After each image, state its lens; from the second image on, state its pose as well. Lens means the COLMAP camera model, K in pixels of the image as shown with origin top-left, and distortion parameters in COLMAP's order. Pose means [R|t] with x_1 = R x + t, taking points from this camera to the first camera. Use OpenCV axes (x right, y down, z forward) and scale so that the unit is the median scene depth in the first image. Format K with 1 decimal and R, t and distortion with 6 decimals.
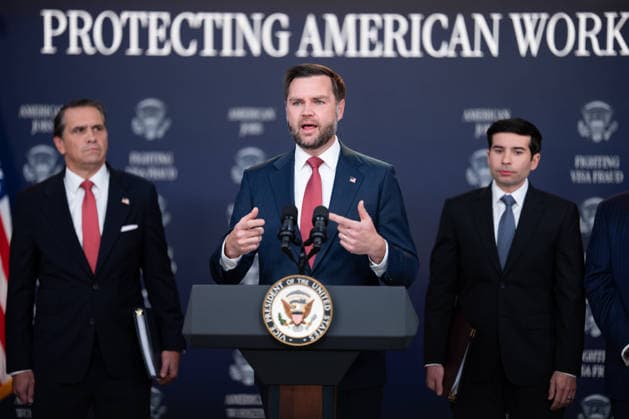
lens RADIAL K [[3050.4, 0, 311.9], [0, 3050.4, 222.9], [0, 0, 1]] dist [2.110299, 8.150259]
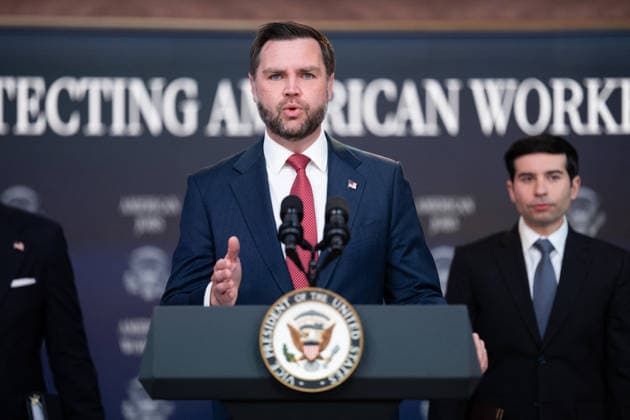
lens RADIAL K [[3055.3, 0, 312.4], [0, 3055.3, 223.5], [0, 0, 1]] dist [2.110299, 8.150259]
pose [[0.997573, -0.005842, 0.069379, -0.051320], [0.012091, 0.995868, -0.090001, 0.063942], [-0.068566, 0.090621, 0.993522, 0.320831]]
